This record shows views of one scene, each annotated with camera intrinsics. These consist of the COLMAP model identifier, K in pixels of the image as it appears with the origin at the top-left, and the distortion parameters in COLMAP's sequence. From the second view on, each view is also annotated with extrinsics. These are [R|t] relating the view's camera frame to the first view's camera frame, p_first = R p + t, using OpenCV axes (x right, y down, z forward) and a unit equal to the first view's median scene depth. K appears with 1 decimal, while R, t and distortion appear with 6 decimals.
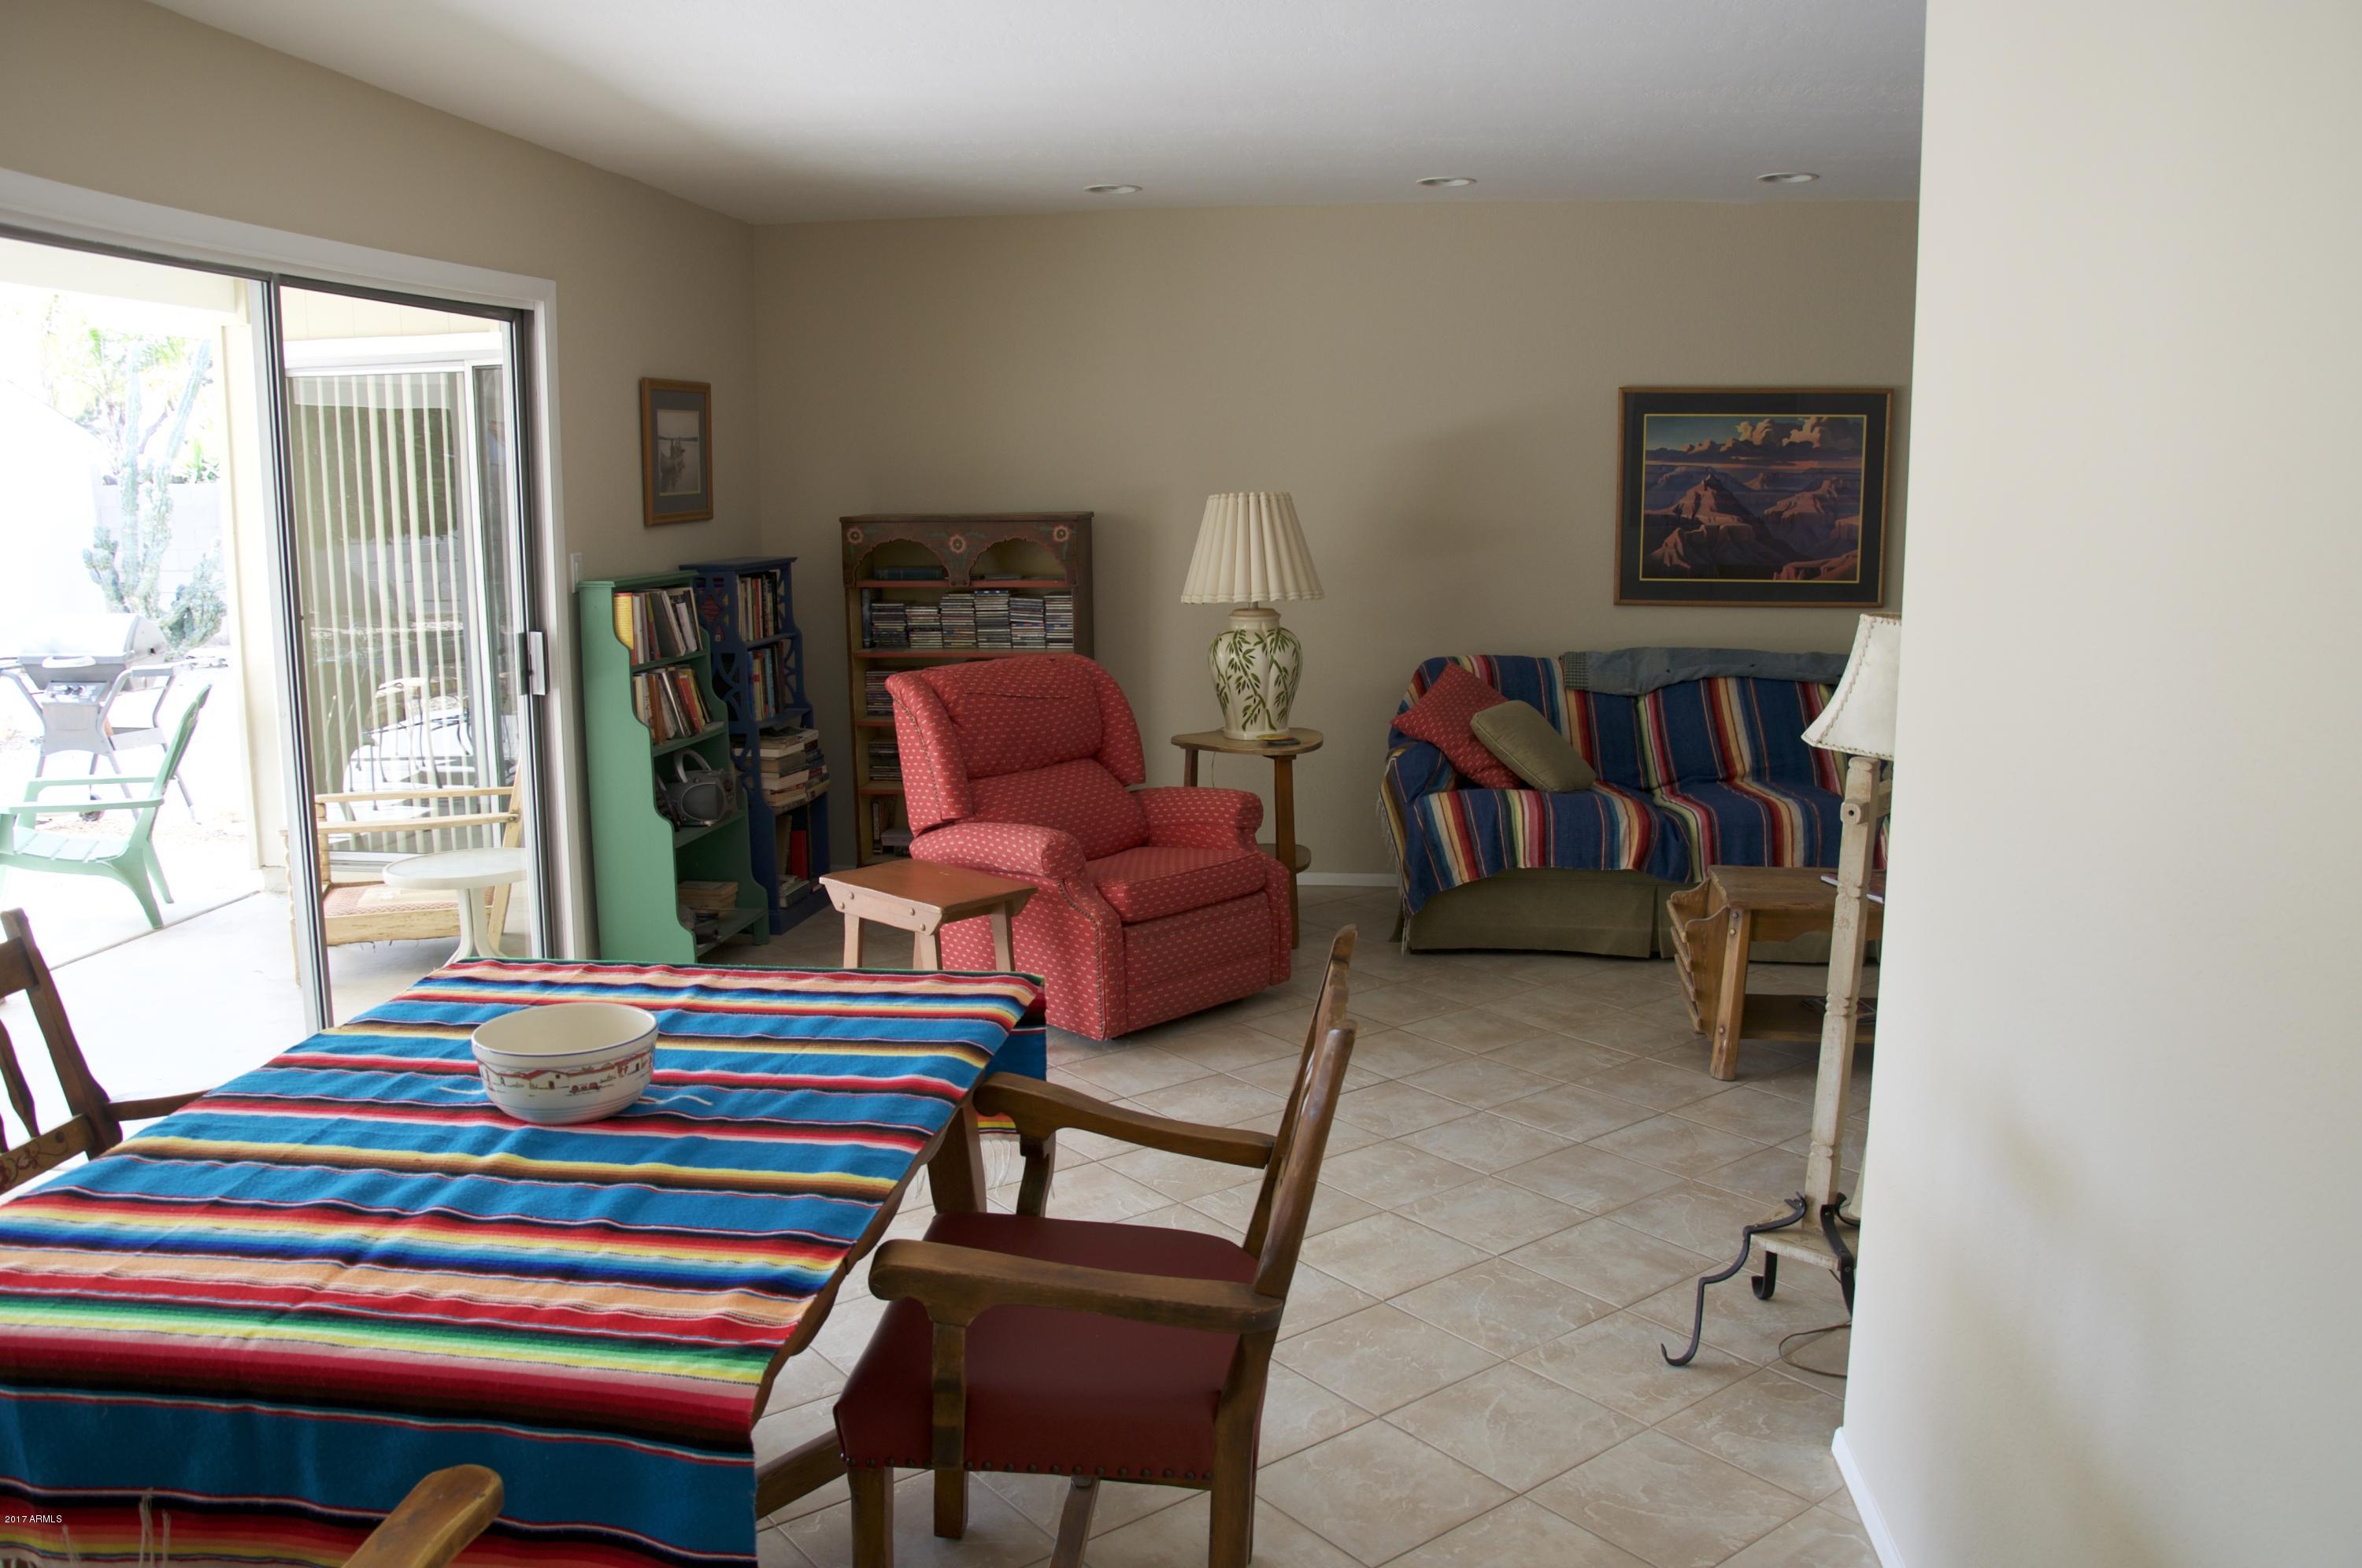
lens RADIAL K [[1820.8, 0, 1163.4], [0, 1820.8, 792.1], [0, 0, 1]] dist [-0.161442, 0.120420]
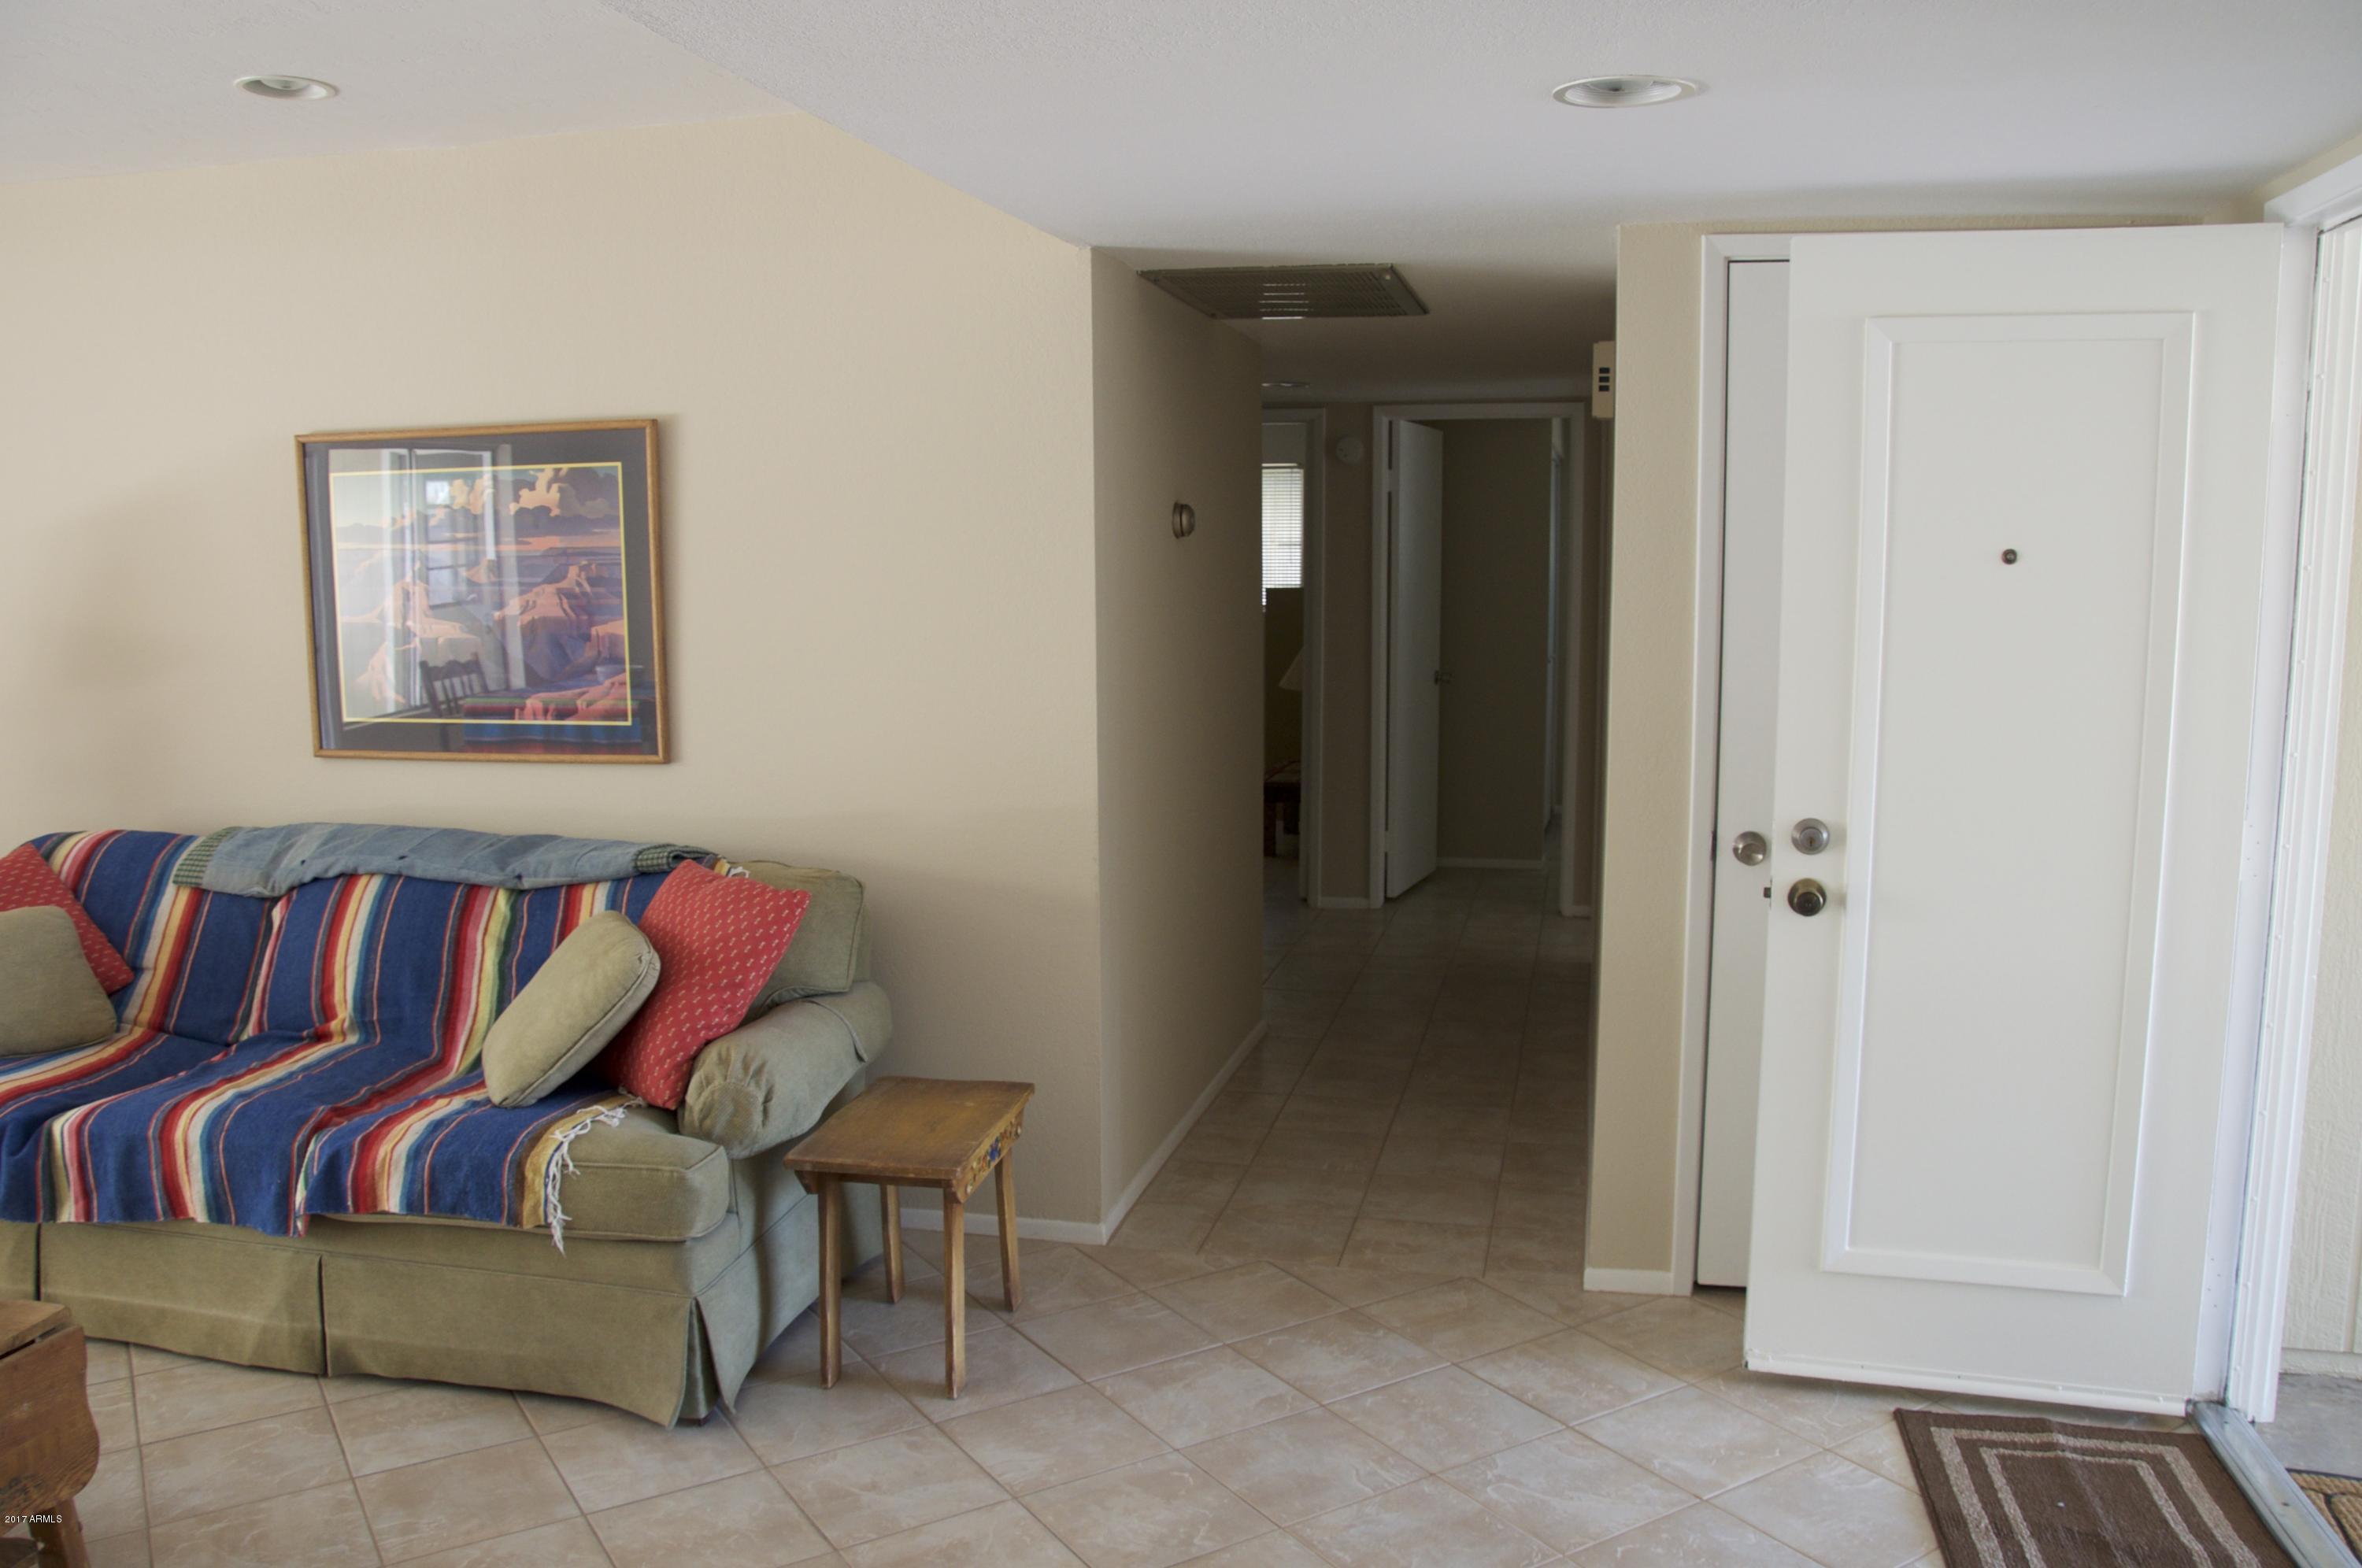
lens RADIAL K [[1820.8, 0, 1163.4], [0, 1820.8, 792.1], [0, 0, 1]] dist [-0.161442, 0.120420]
pose [[0.992657, 0.013397, -0.120220, 0.663941], [-0.016185, 0.999621, -0.022250, -0.082781], [0.119877, 0.024033, 0.992498, 0.386317]]
